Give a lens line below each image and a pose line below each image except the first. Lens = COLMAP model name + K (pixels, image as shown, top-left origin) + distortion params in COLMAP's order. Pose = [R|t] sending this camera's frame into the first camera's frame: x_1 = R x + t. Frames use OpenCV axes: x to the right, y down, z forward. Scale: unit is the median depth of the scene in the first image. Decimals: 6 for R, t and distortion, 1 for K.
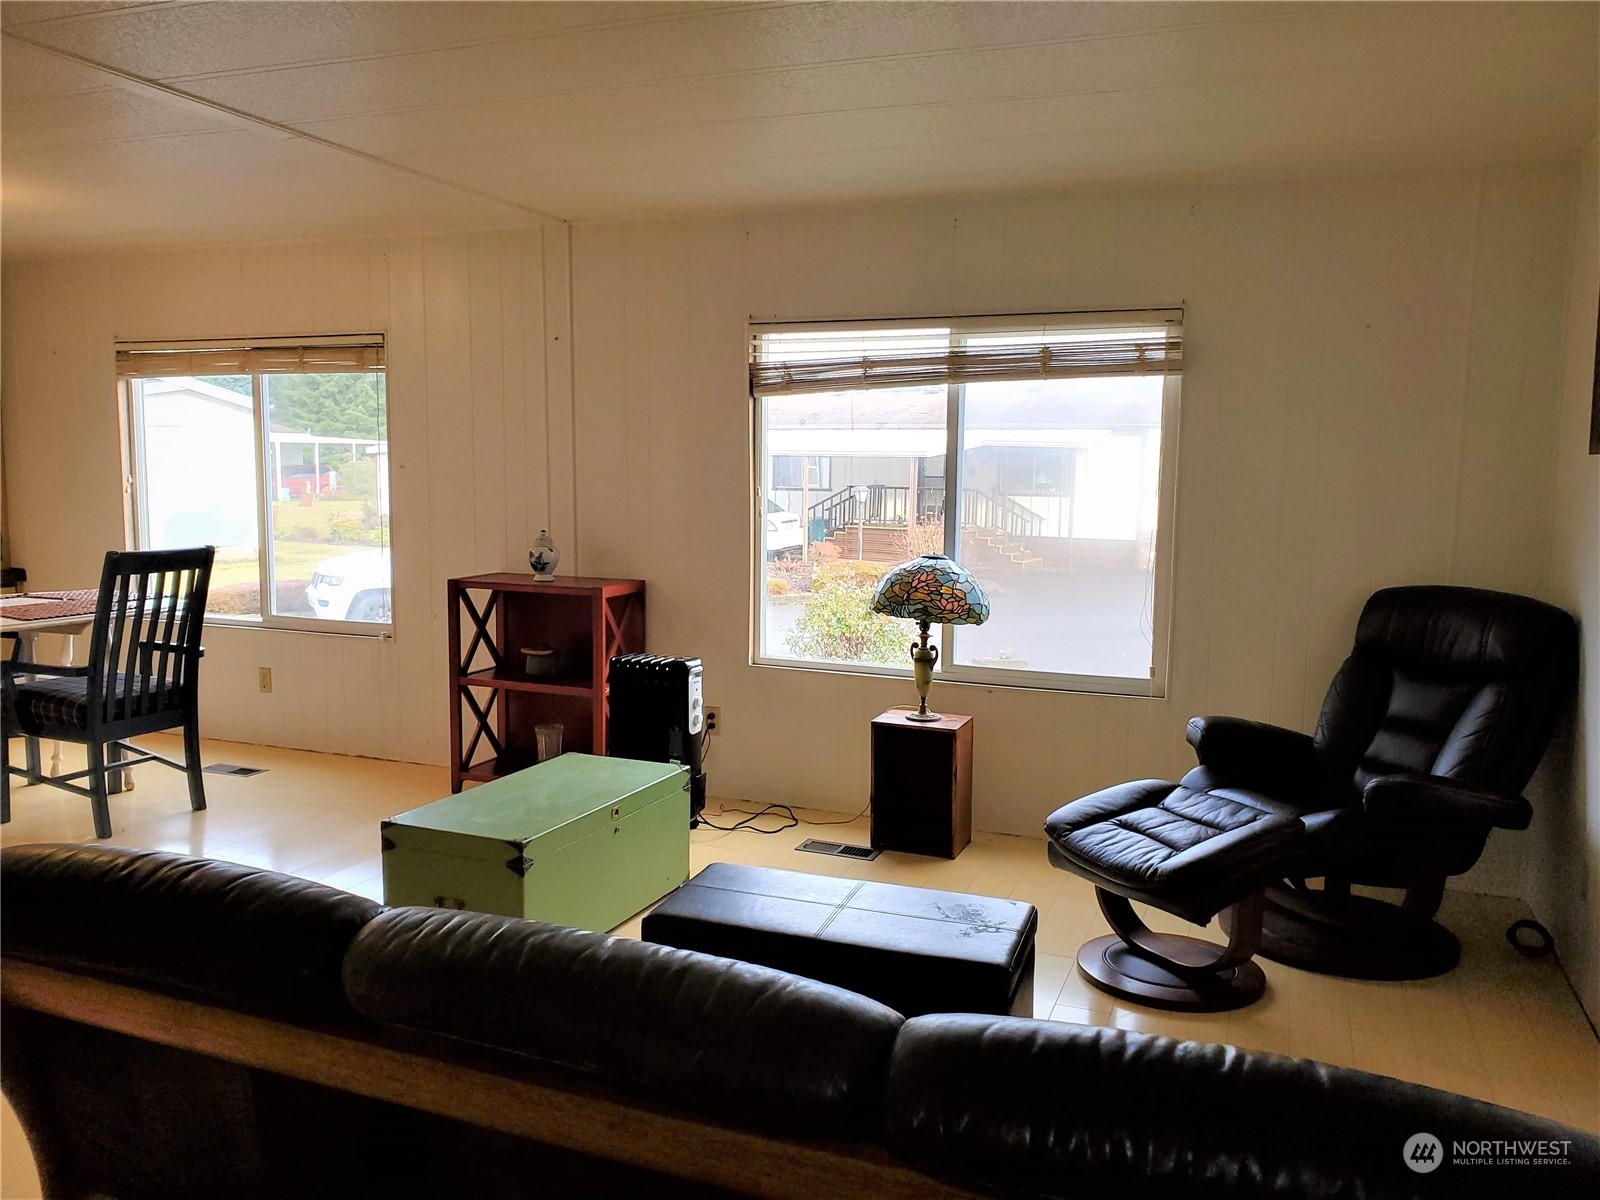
lens RADIAL K [[1254.9, 0, 804.0], [0, 1254.9, 596.7], [0, 0, 1]] dist [0.011147, -0.010368]
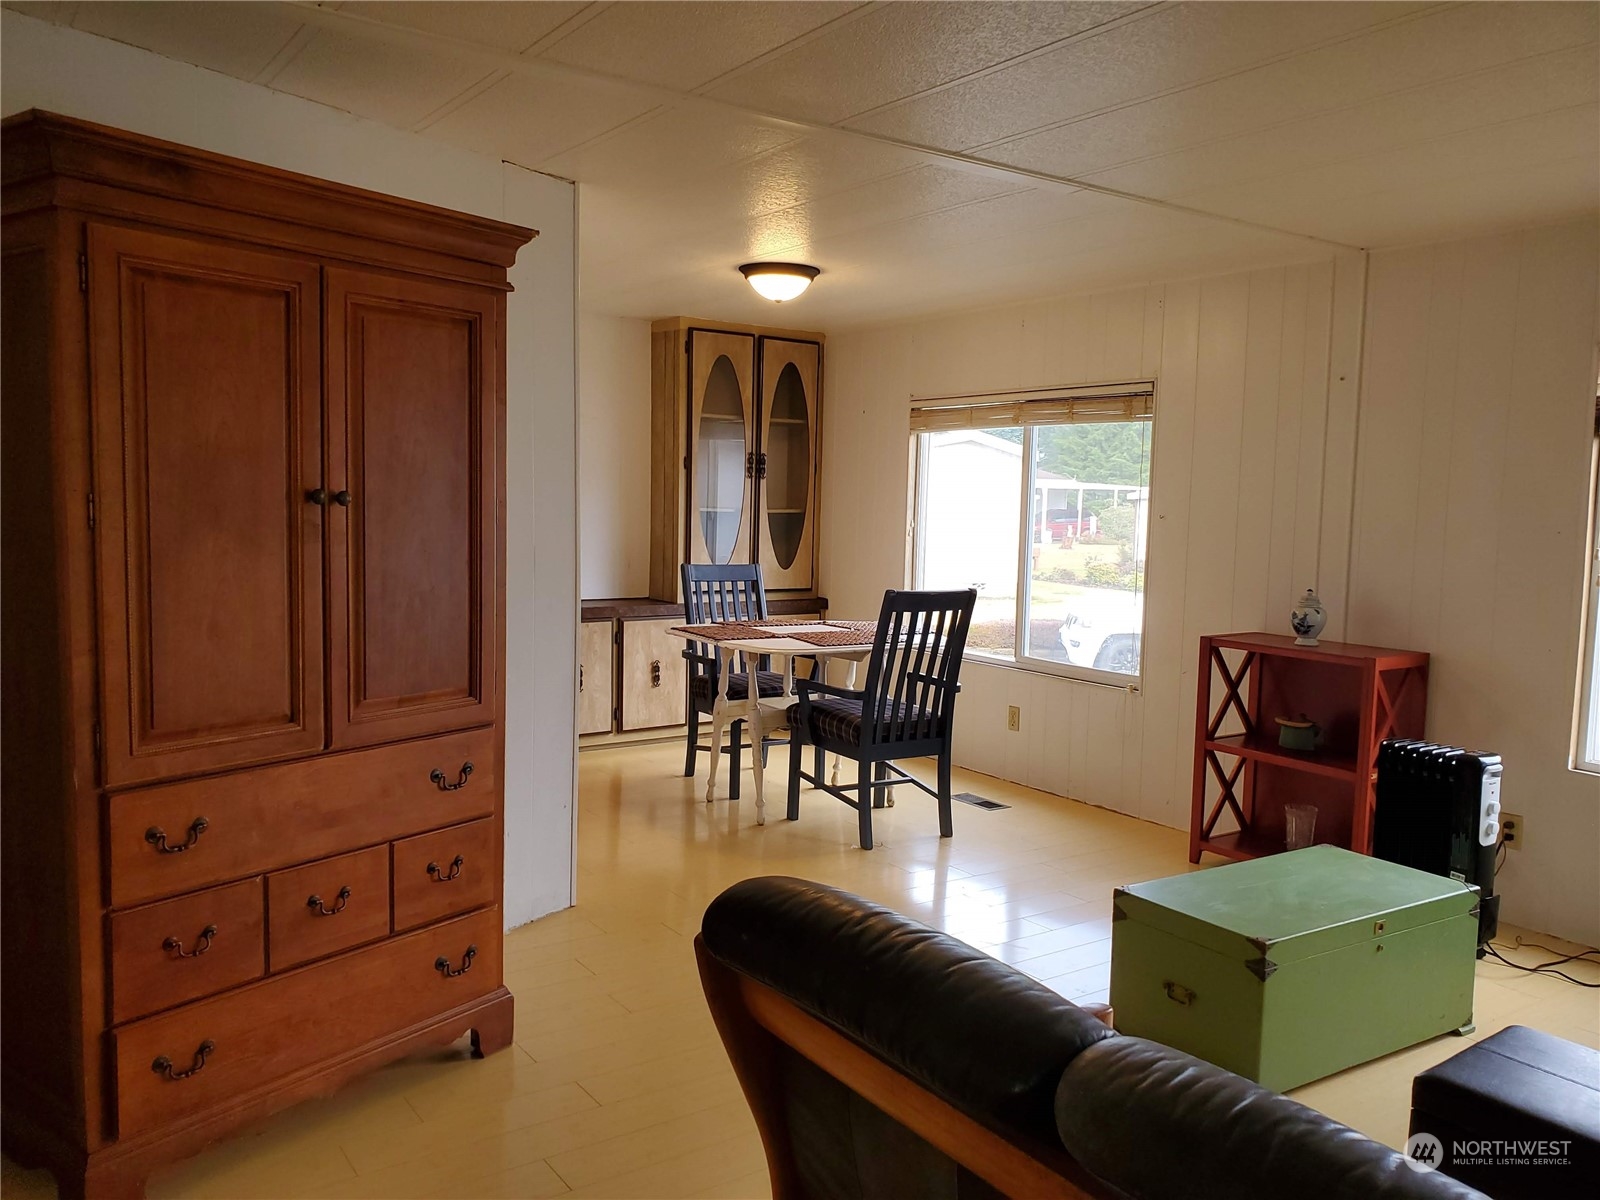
lens RADIAL K [[1254.9, 0, 804.0], [0, 1254.9, 596.7], [0, 0, 1]] dist [0.011147, -0.010368]
pose [[0.833934, 0.056423, -0.548972, -0.015602], [-0.075844, 0.997038, -0.012738, -0.009939], [0.546627, 0.052259, 0.835744, 0.045315]]
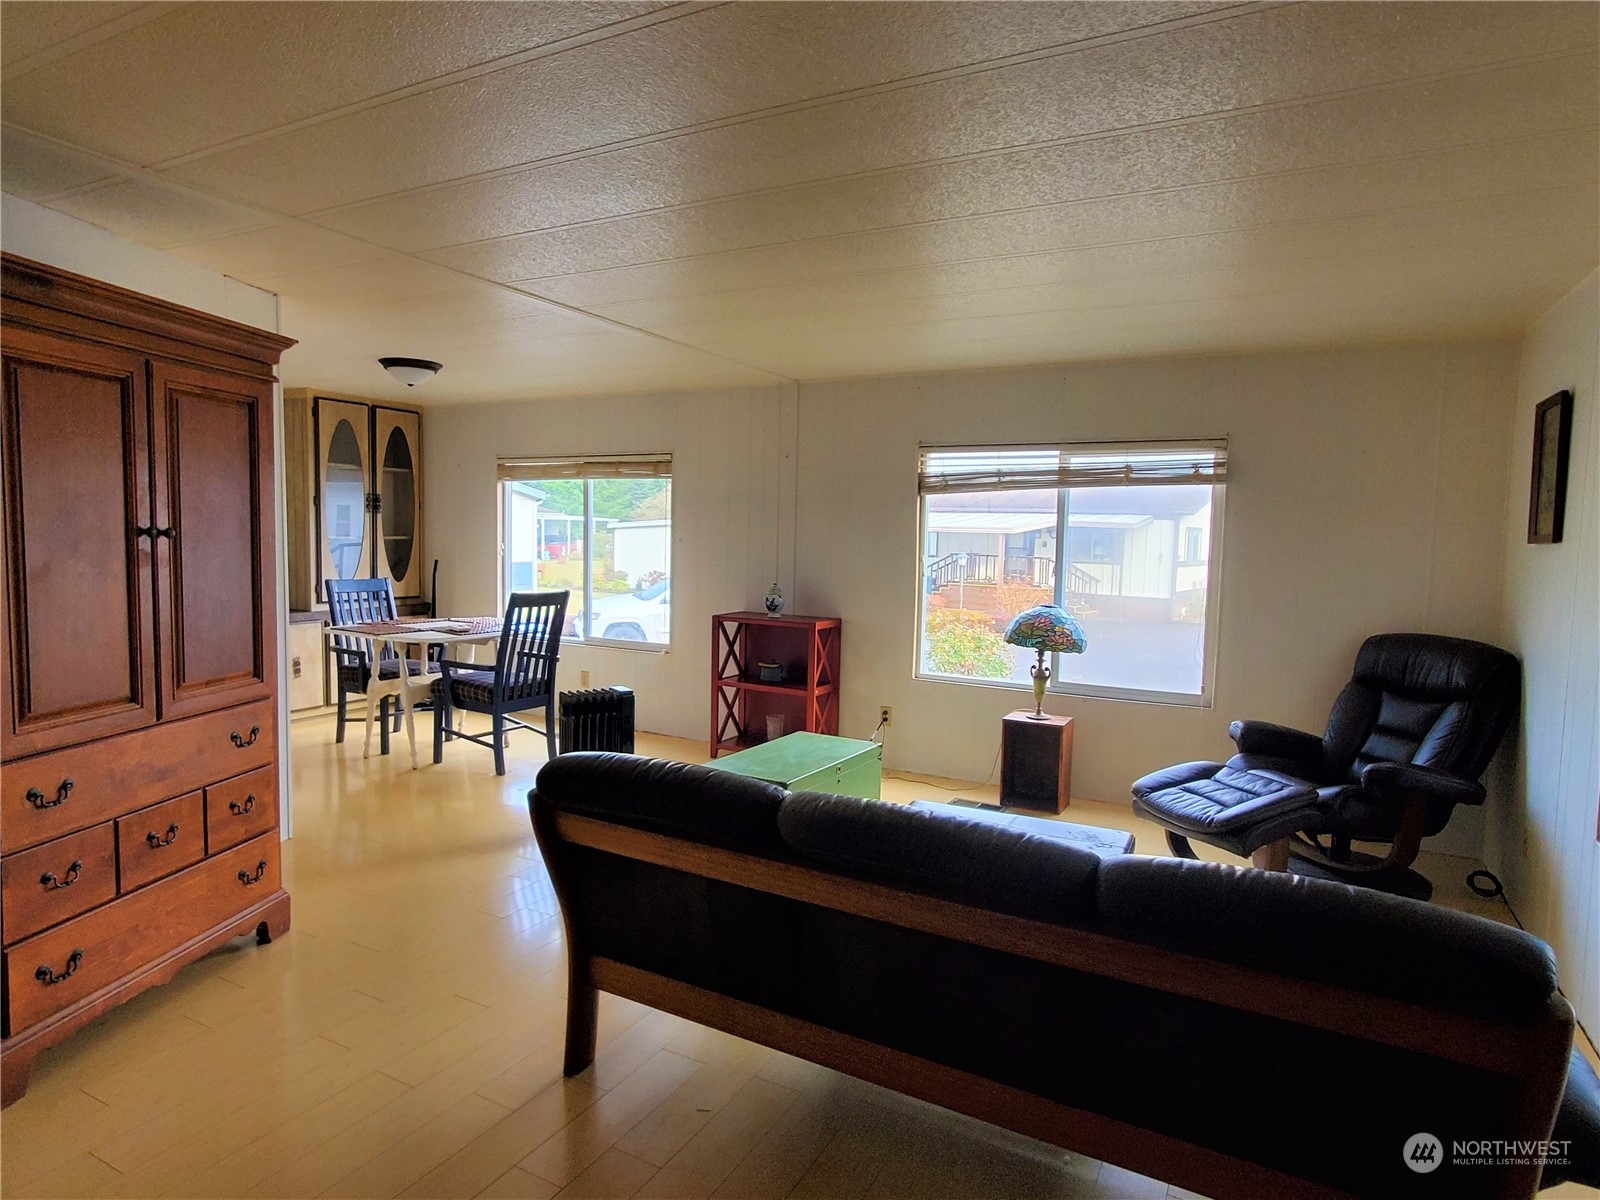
lens RADIAL K [[941.7, 0, 792.4], [0, 941.7, 598.2], [0, 0, 1]] dist [0.002597, 0.000811]
pose [[0.992562, 0.019034, -0.120244, -0.059191], [-0.023700, 0.999016, -0.037488, 0.006847], [0.119412, 0.040059, 0.992036, -0.124810]]
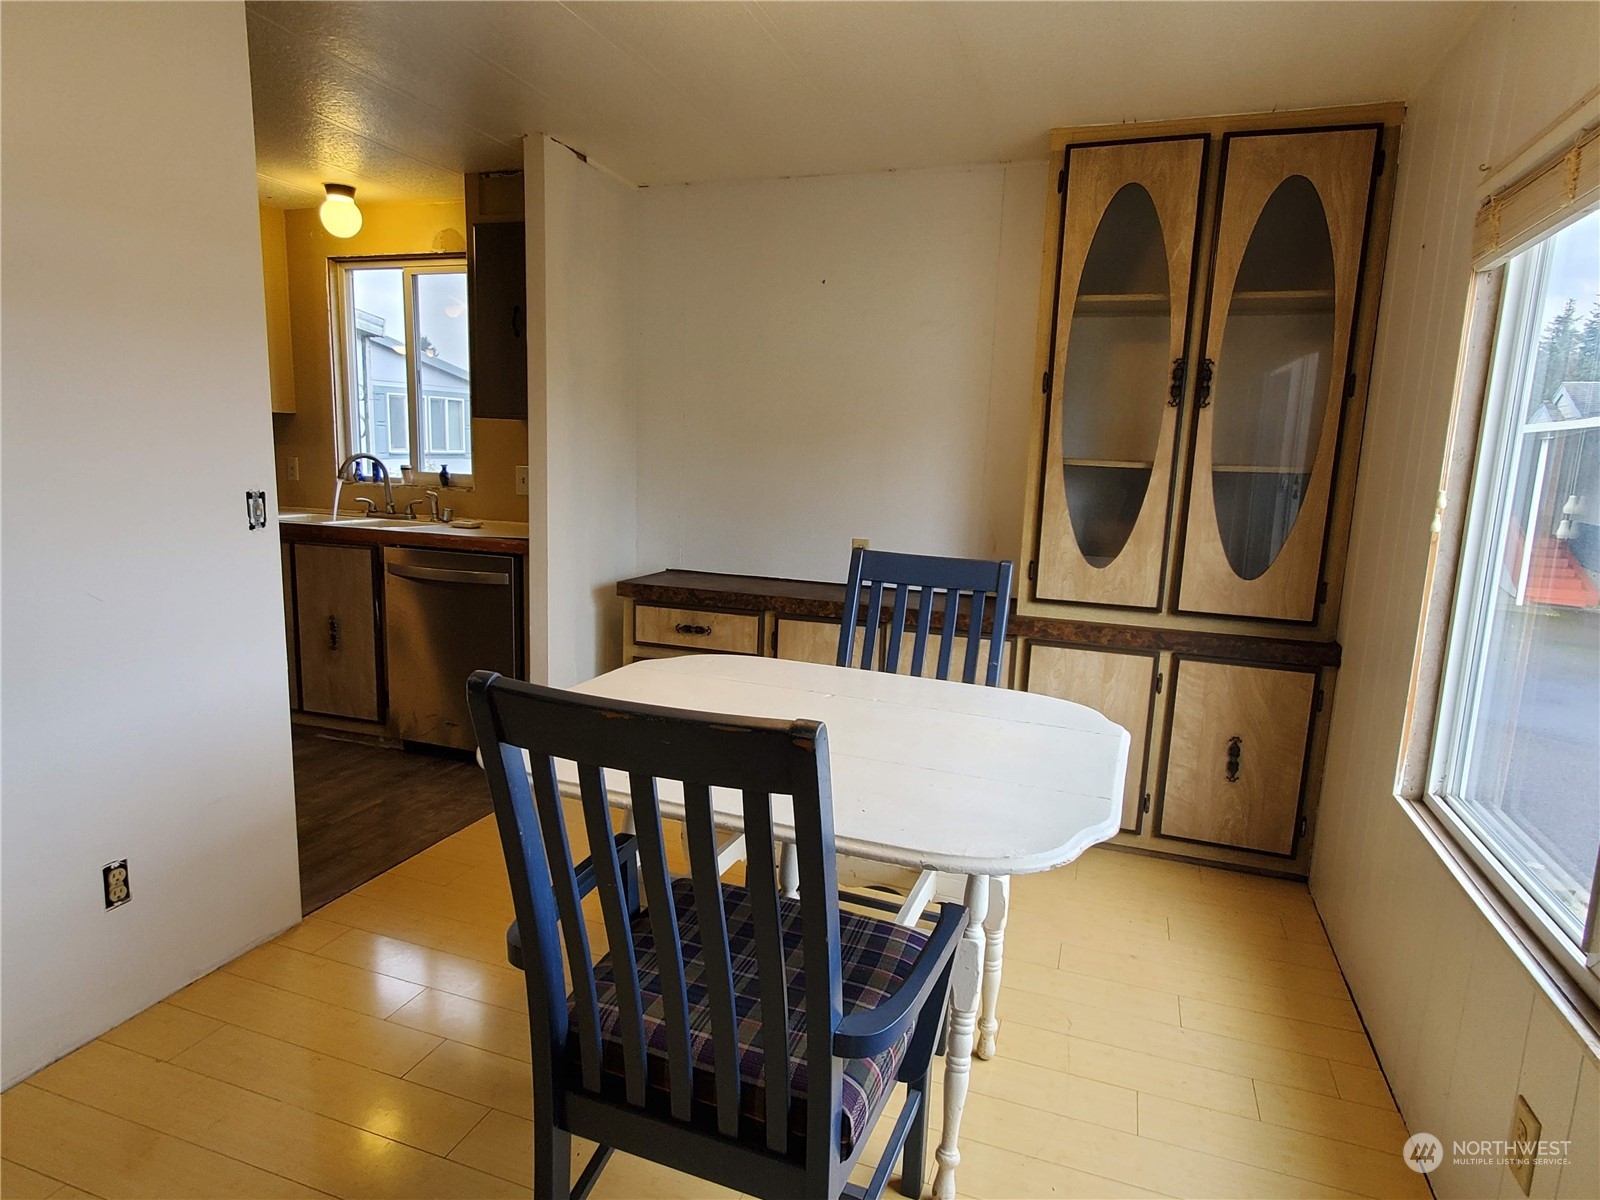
lens RADIAL K [[941.7, 0, 792.4], [0, 941.7, 598.2], [0, 0, 1]] dist [0.002597, 0.000811]
pose [[0.046150, 0.153695, -0.987040, -0.275174], [-0.142046, 0.979062, 0.145811, -0.095404], [0.988784, 0.133476, 0.067016, 0.963947]]
